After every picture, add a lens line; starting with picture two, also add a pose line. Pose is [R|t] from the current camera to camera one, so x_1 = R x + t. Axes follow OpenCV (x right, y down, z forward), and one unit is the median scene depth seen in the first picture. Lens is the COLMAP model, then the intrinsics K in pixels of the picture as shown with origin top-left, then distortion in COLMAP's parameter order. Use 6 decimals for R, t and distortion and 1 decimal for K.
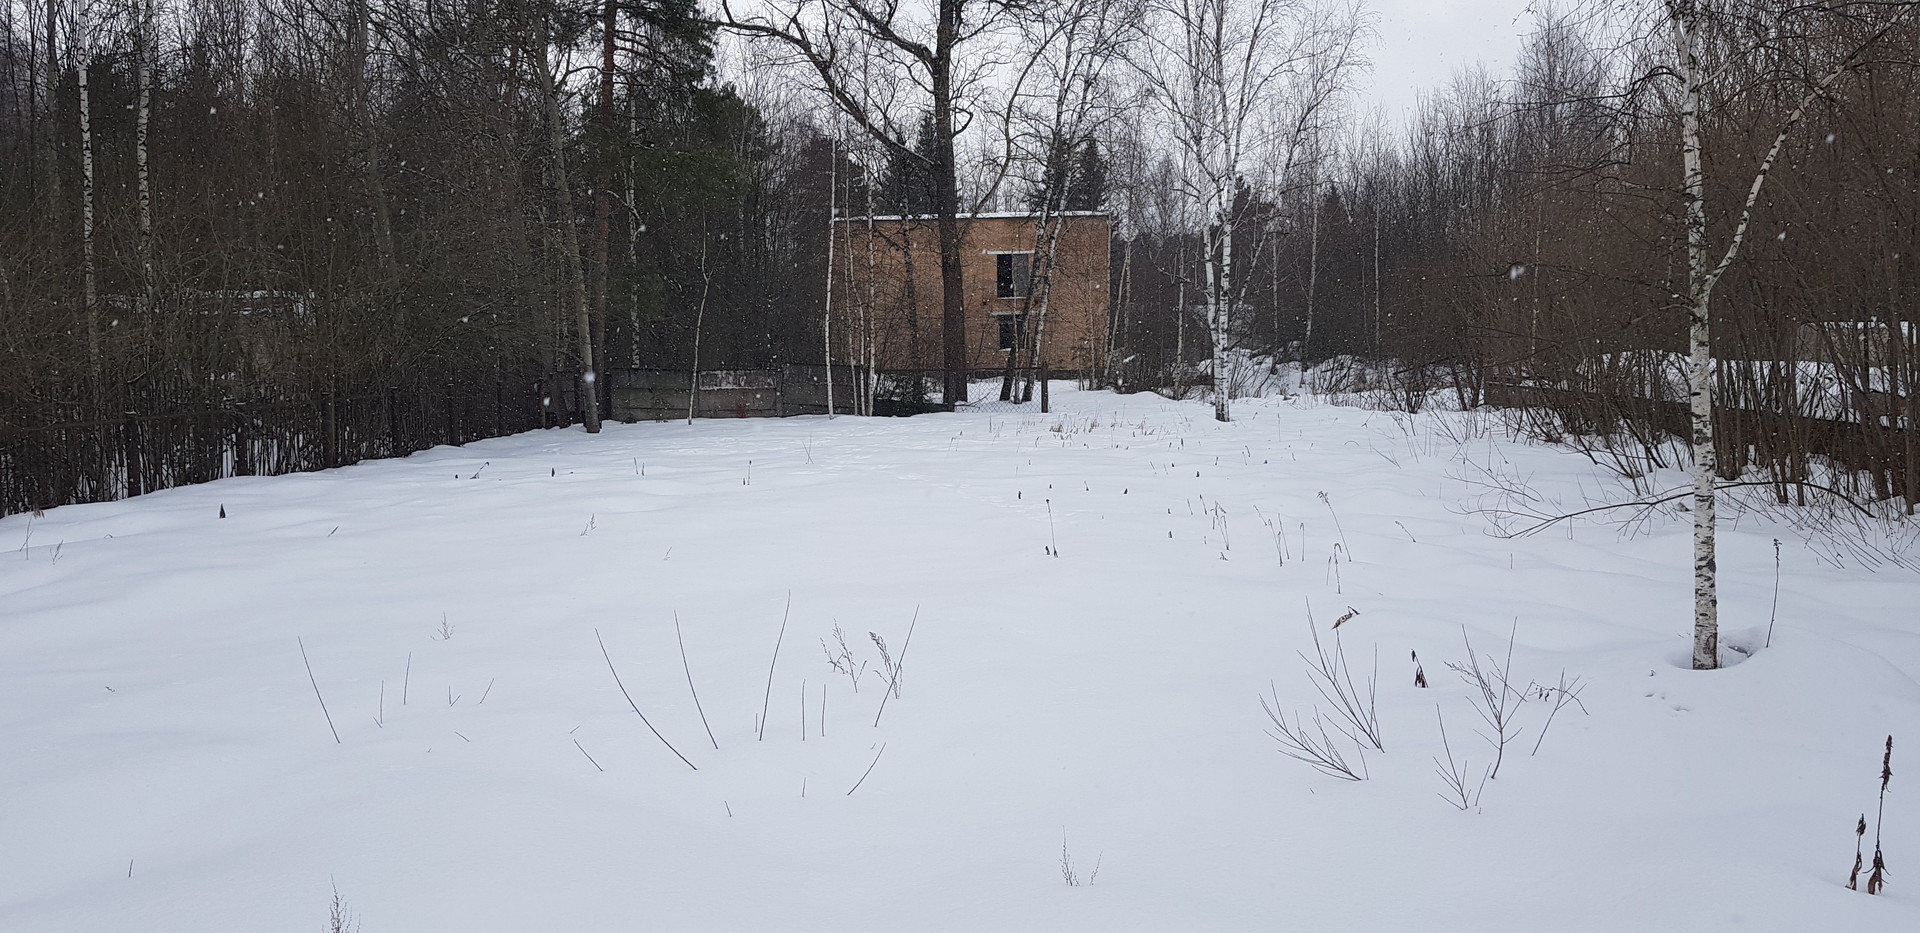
lens RADIAL K [[1485.2, 0, 954.9], [0, 1485.2, 465.8], [0, 0, 1]] dist [0.085568, -0.153064]
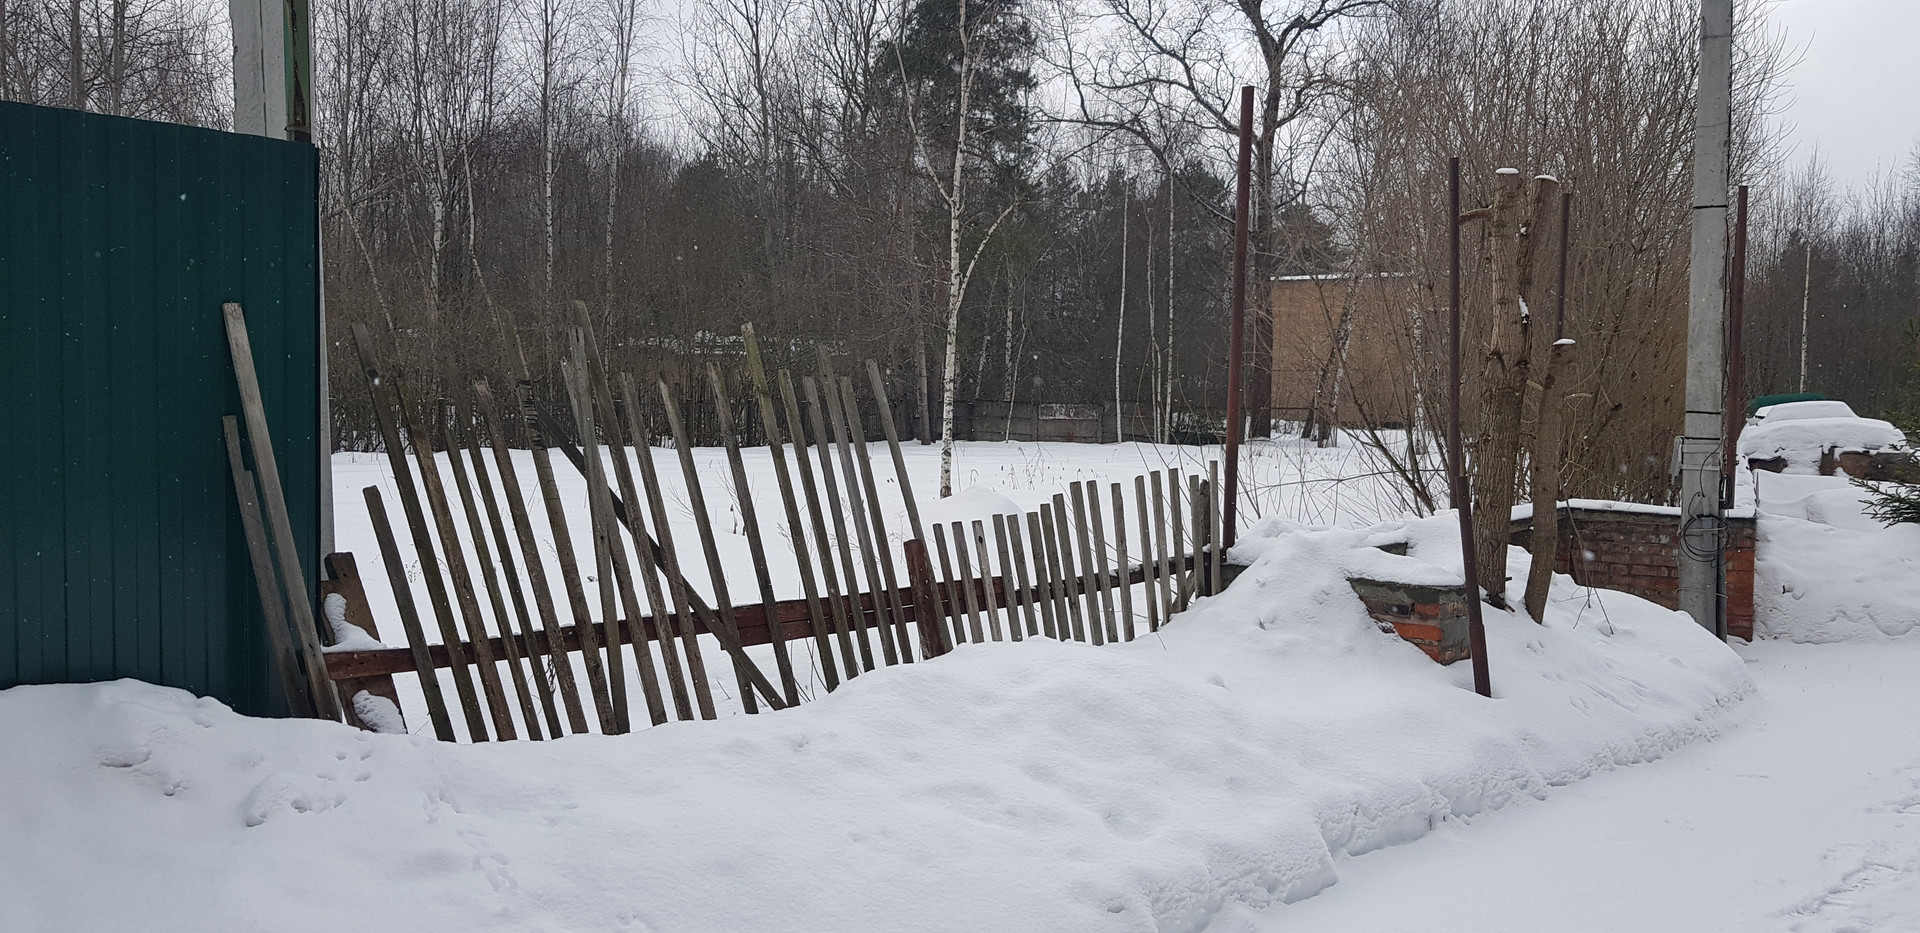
lens RADIAL K [[1485.2, 0, 964.3], [0, 1485.2, 483.7], [0, 0, 1]] dist [0.085568, -0.153064]
pose [[0.924461, 0.049533, -0.378045, 0.342436], [-0.060210, 0.998050, -0.016467, 0.037290], [0.376492, 0.037985, 0.925641, -0.226477]]
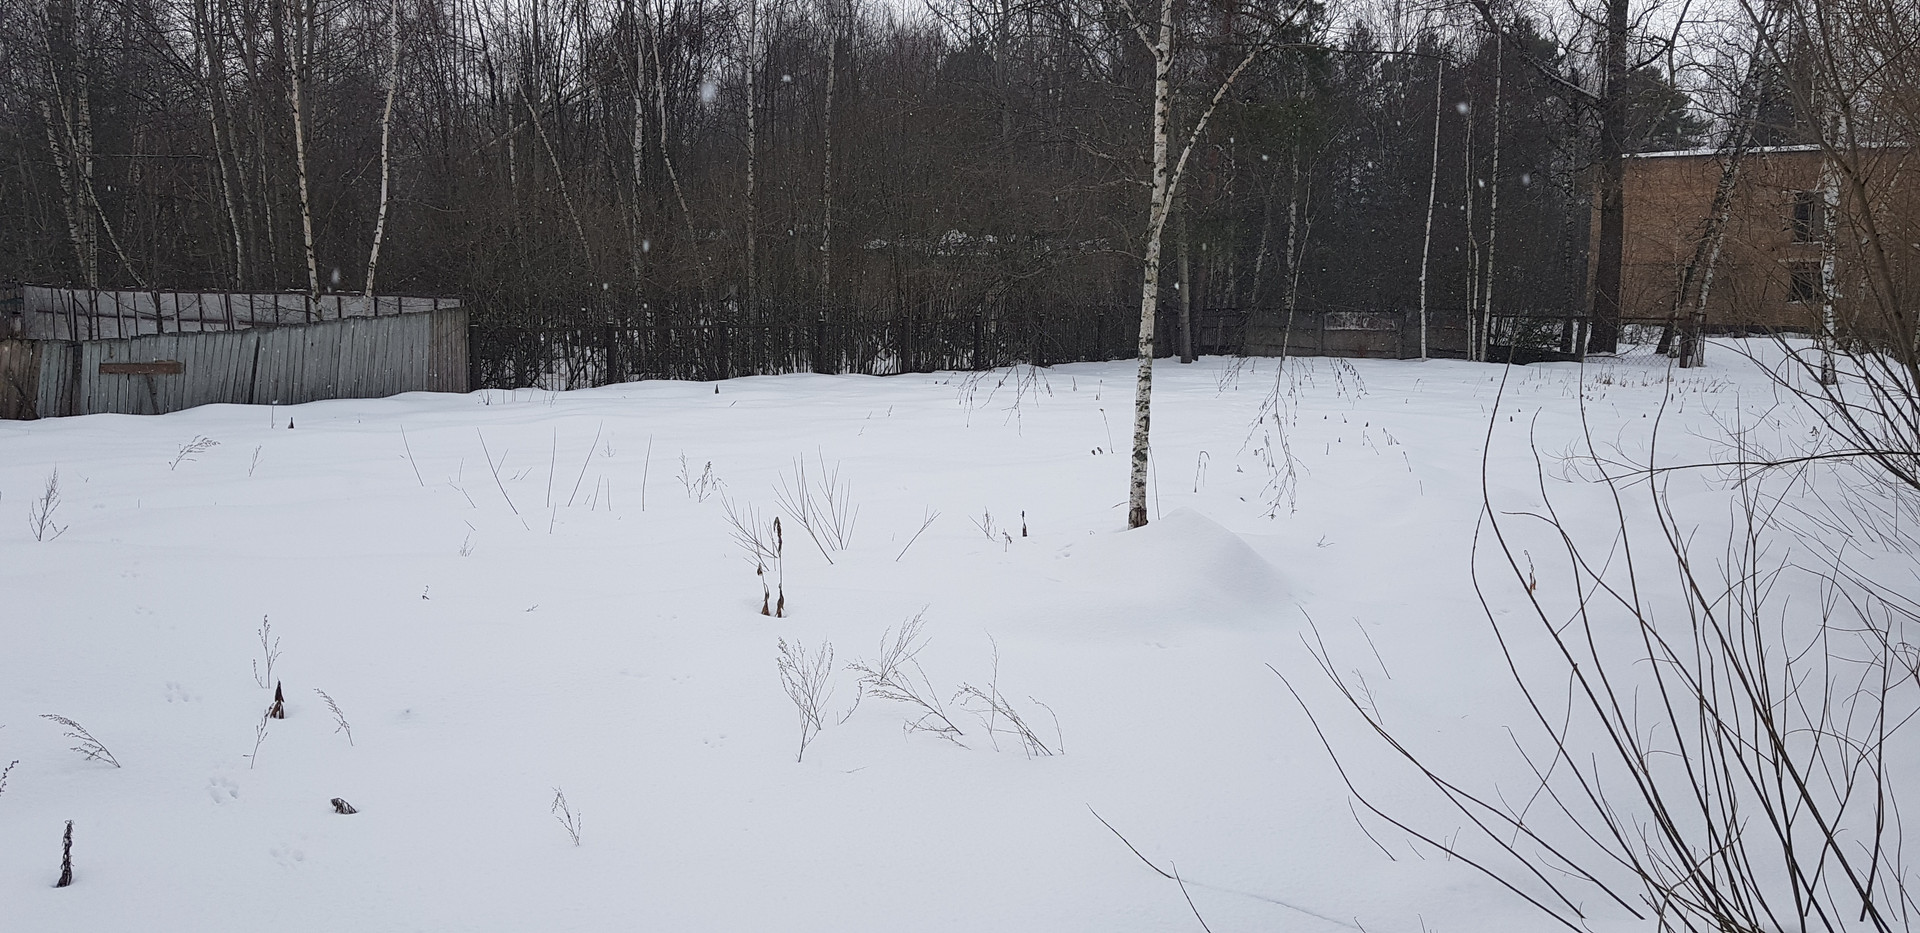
lens RADIAL K [[1485.2, 0, 955.1], [0, 1485.2, 471.3], [0, 0, 1]] dist [0.085568, -0.153064]
pose [[0.832137, 0.091306, -0.547003, 0.284087], [-0.069146, 0.995739, 0.061021, 0.003396], [0.550243, -0.012954, 0.834904, -0.039407]]
